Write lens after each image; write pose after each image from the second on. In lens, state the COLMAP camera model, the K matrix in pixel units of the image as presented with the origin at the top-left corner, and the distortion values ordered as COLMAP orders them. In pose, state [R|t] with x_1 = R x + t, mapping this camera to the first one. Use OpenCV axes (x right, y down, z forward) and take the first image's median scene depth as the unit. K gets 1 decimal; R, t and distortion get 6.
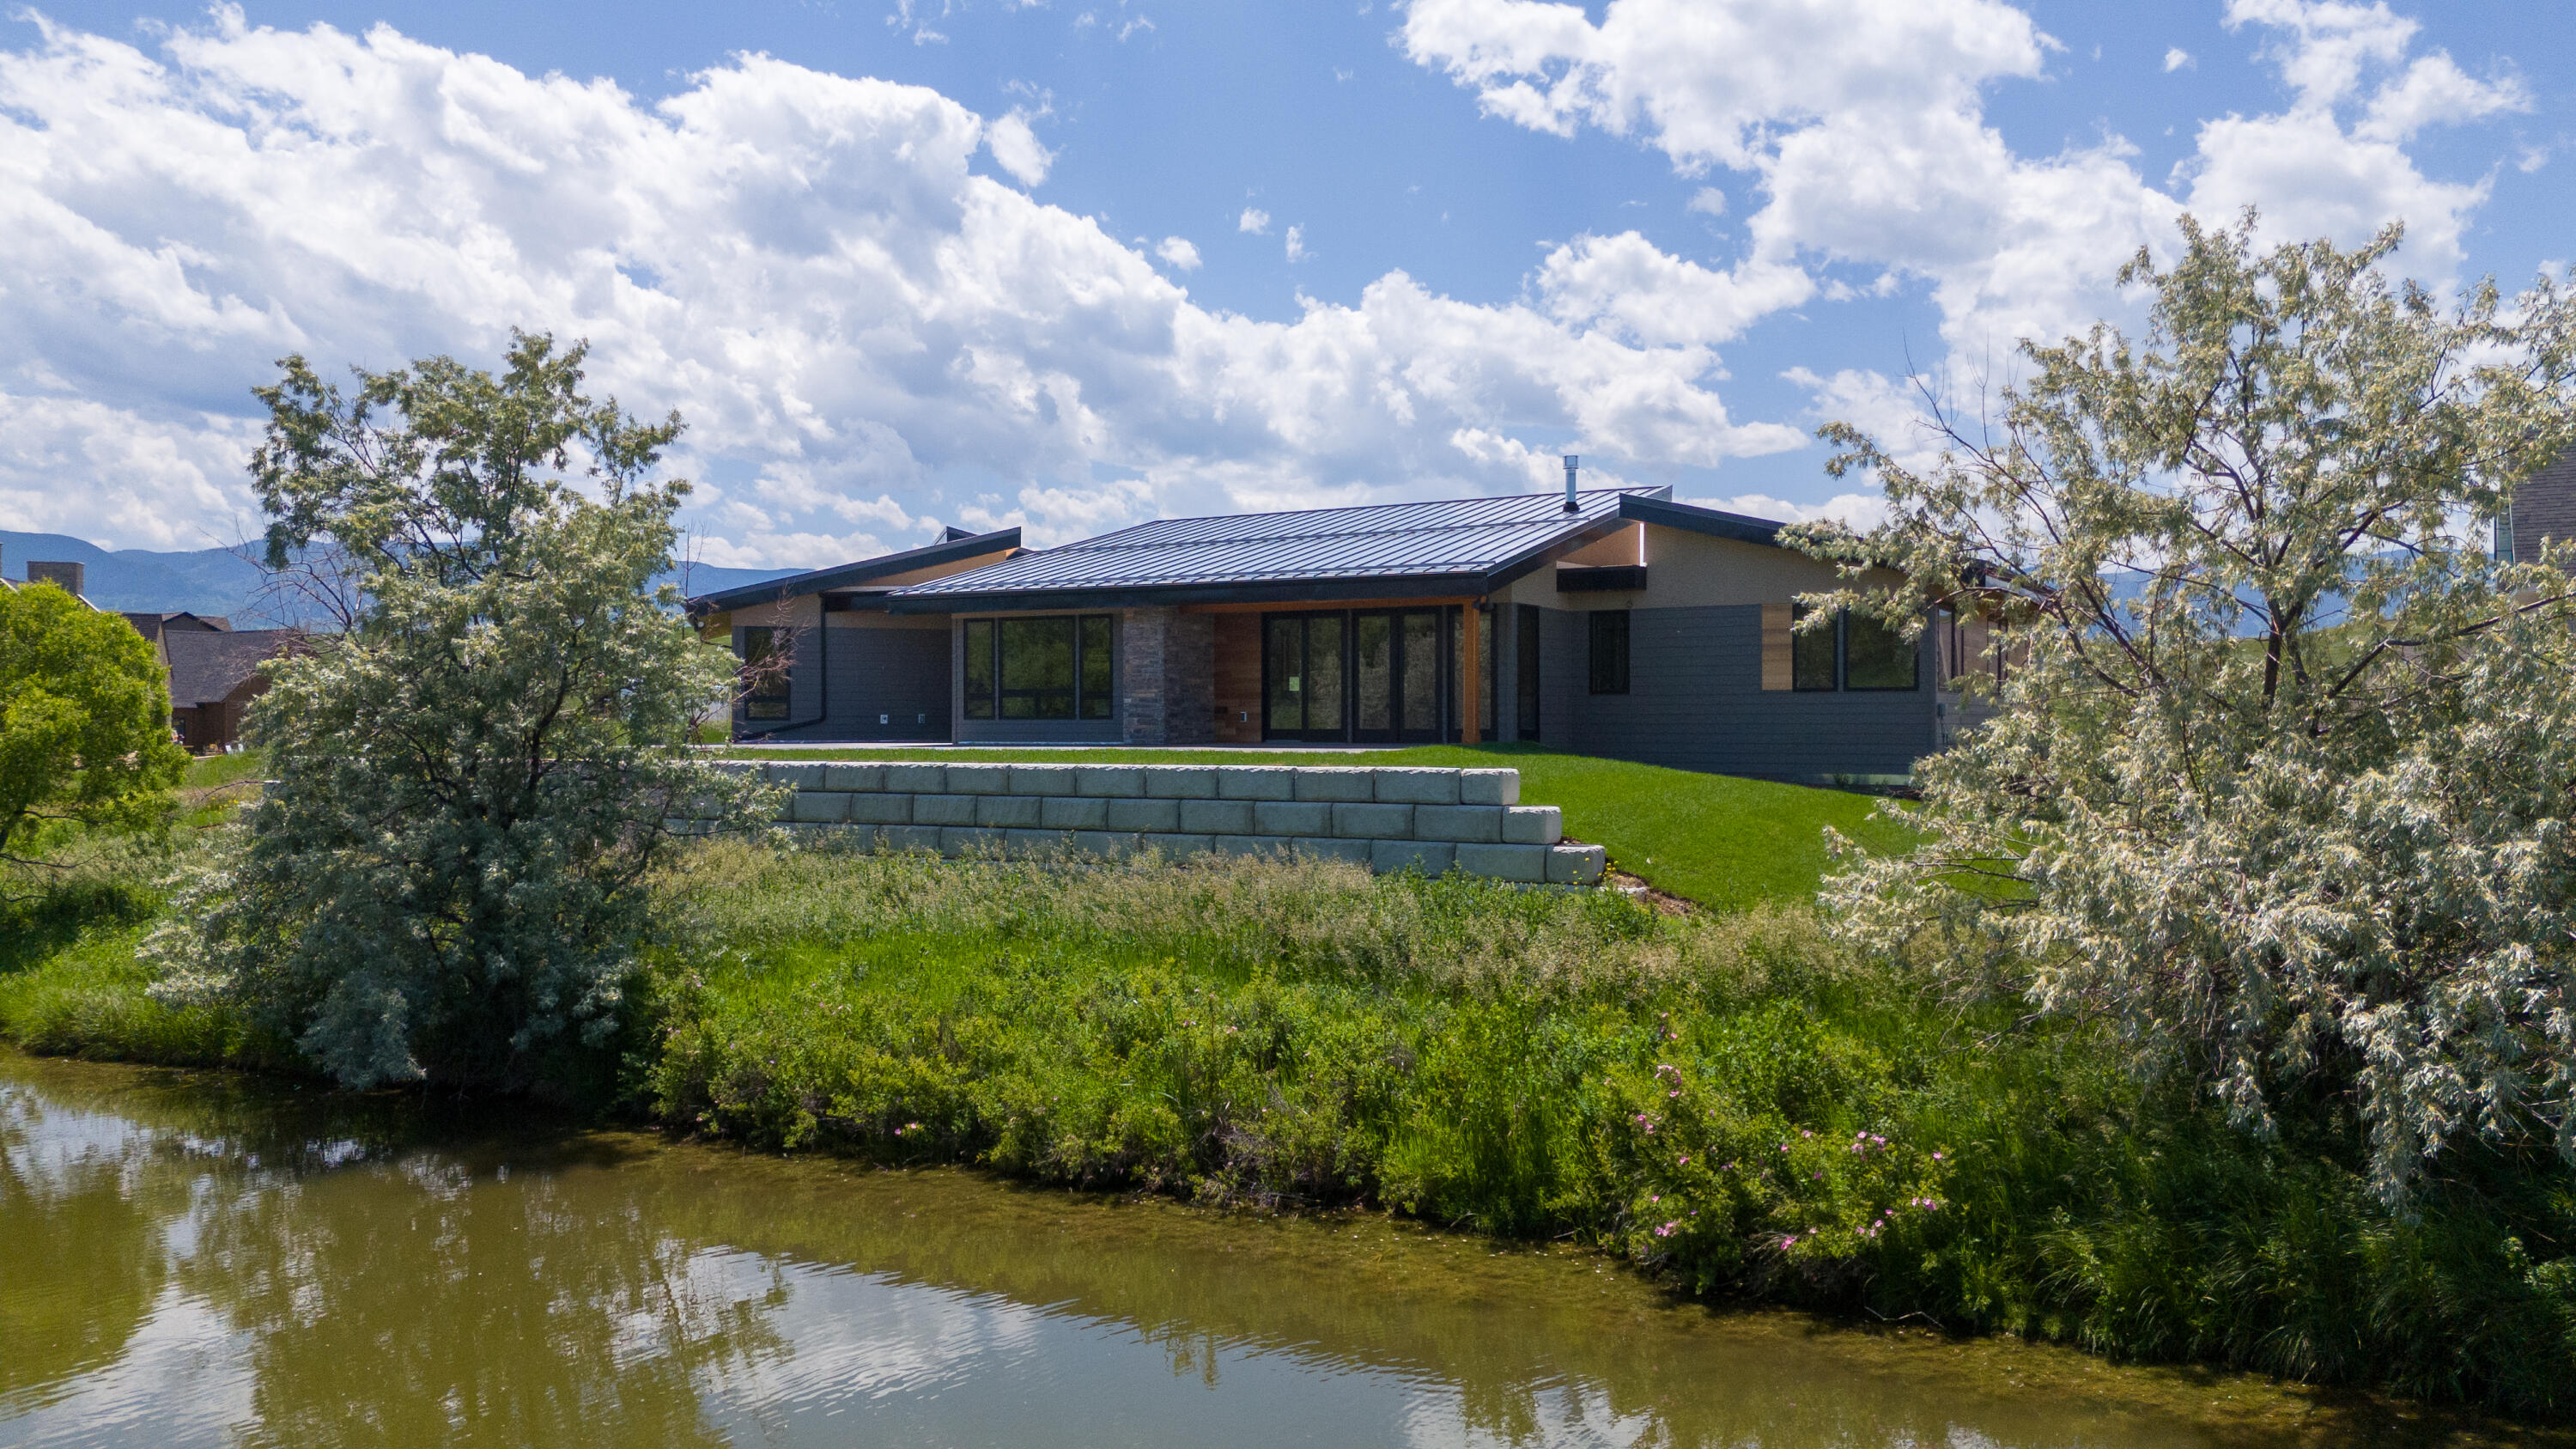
lens RADIAL K [[1925.3, 0, 1269.4], [0, 1925.3, 719.6], [0, 0, 1]] dist [0.085602, -0.080245]
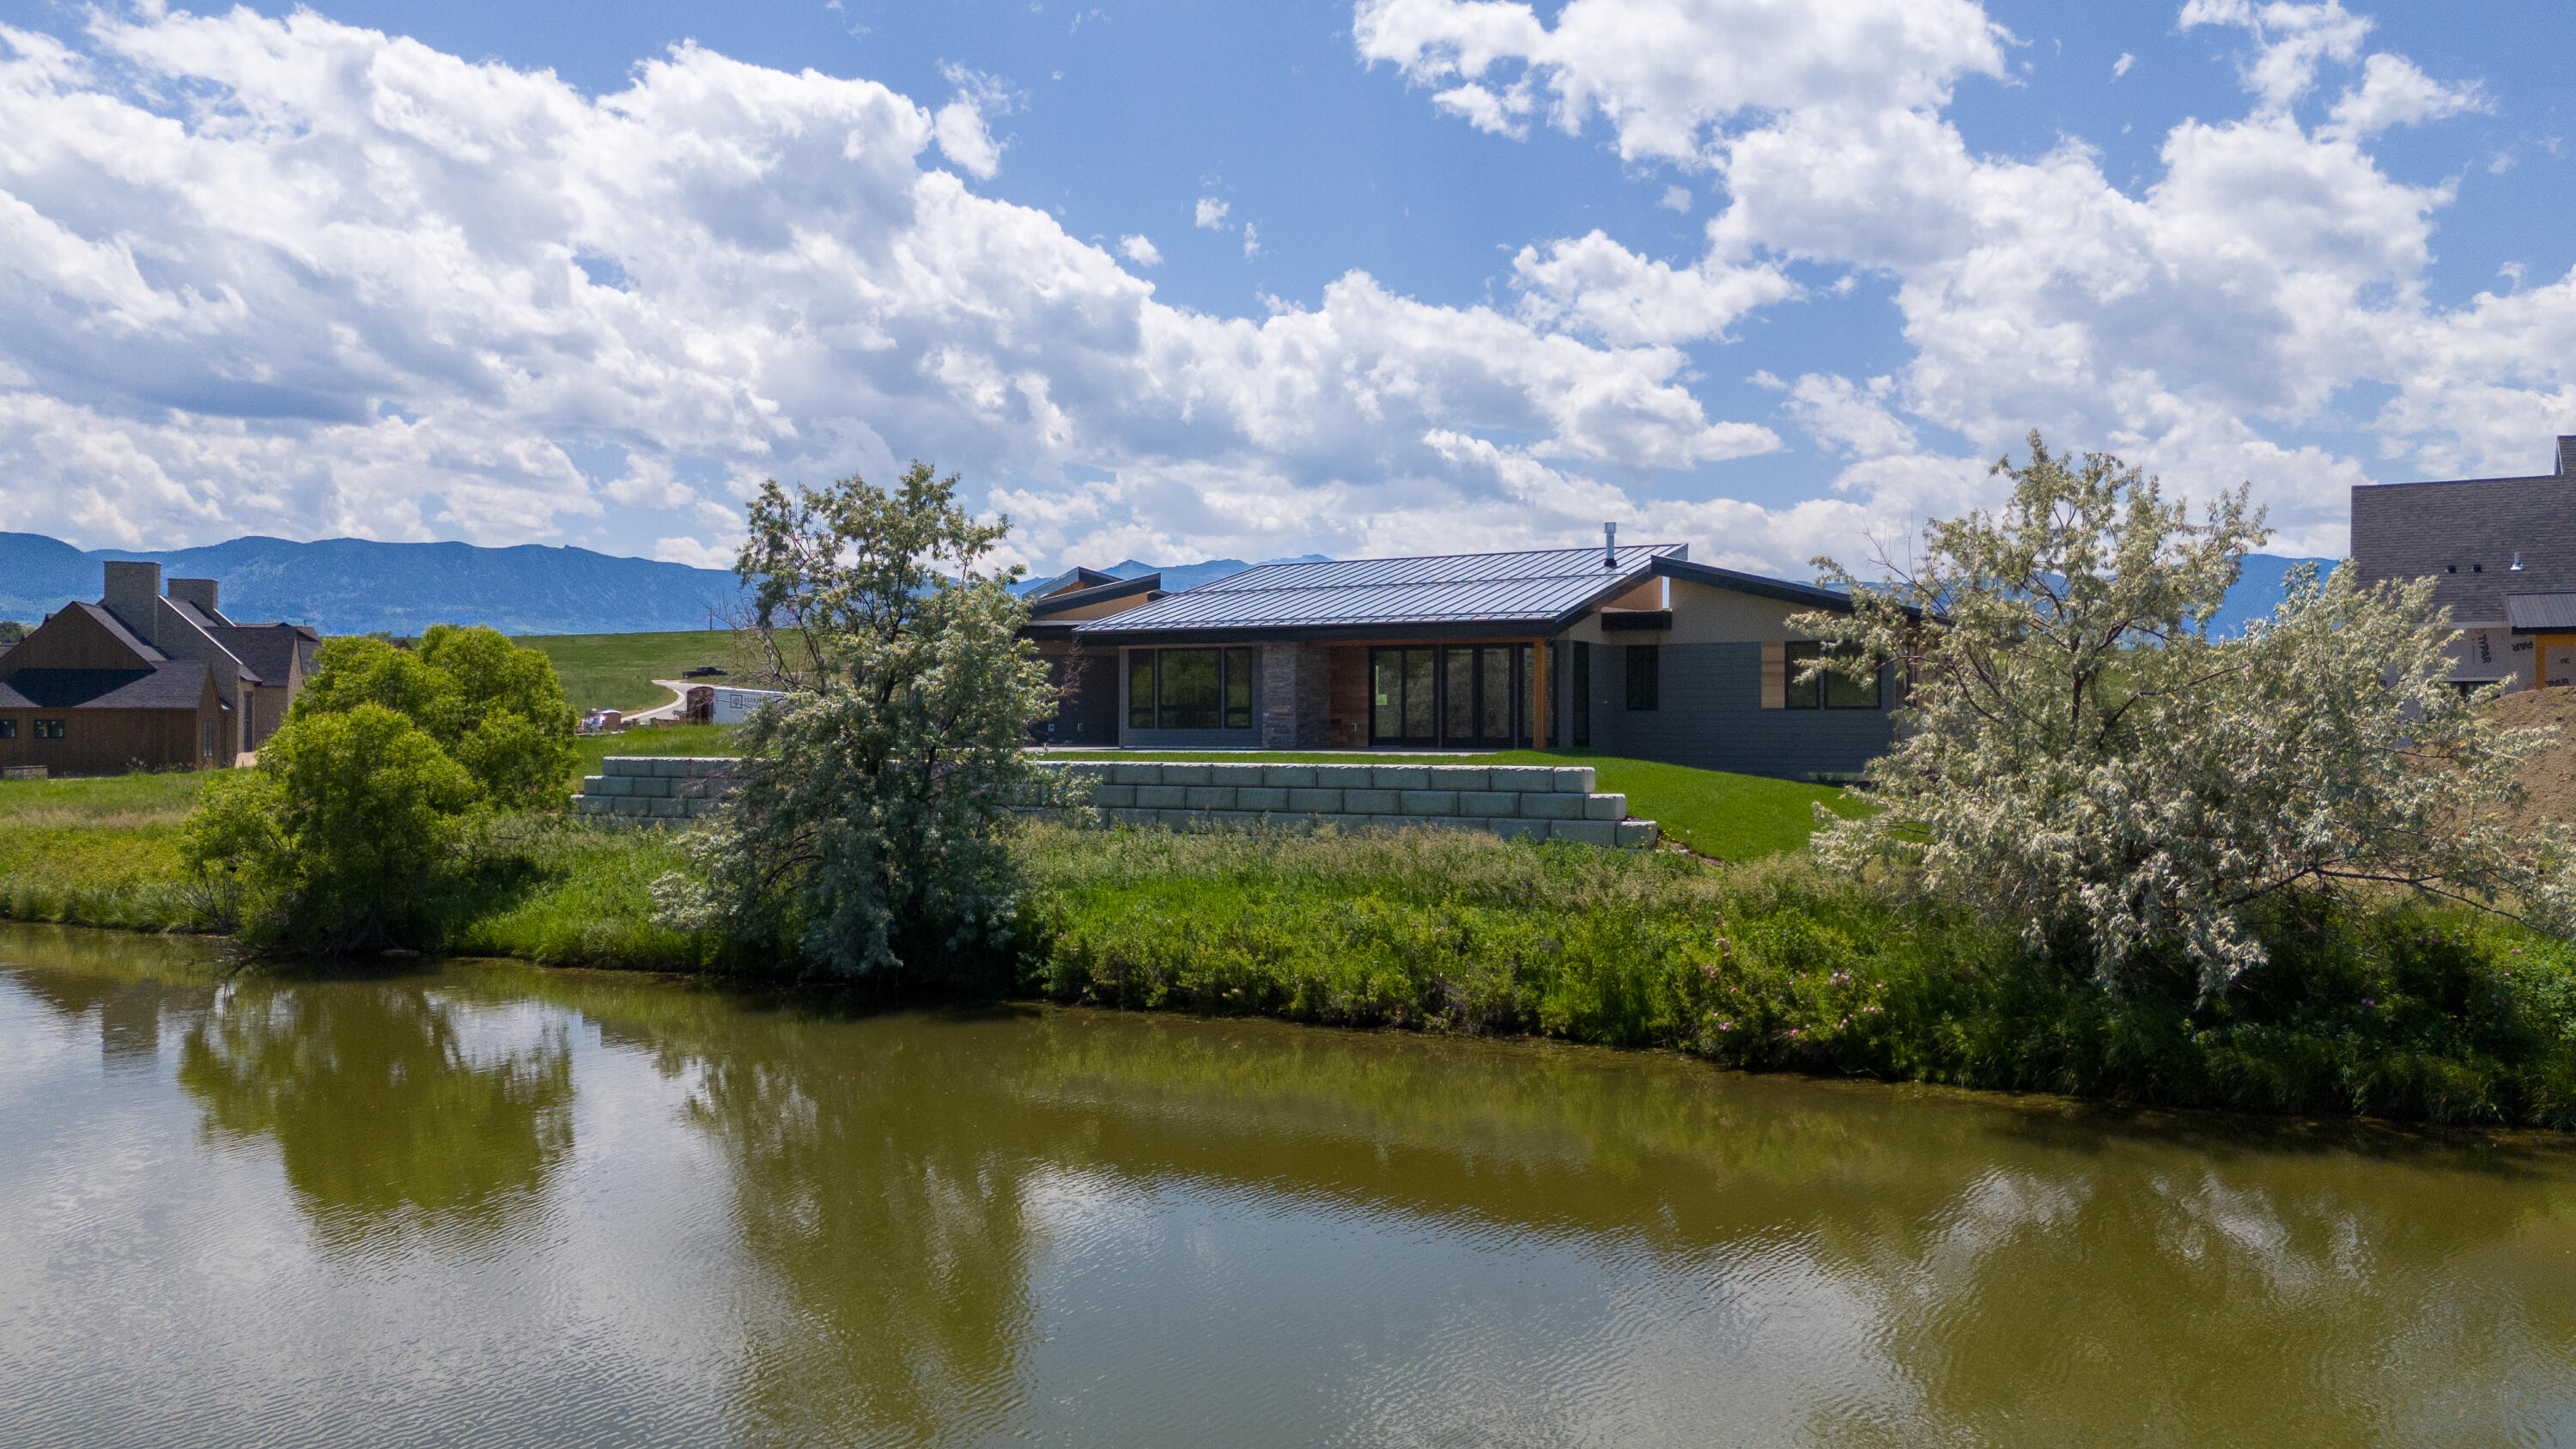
lens RADIAL K [[1925.3, 0, 1270.6], [0, 1925.3, 731.7], [0, 0, 1]] dist [0.085602, -0.080245]
pose [[0.999916, 0.002301, 0.012745, -0.169243], [-0.002366, 0.999984, 0.005114, -0.009593], [-0.012733, -0.005144, 0.999906, -0.552086]]
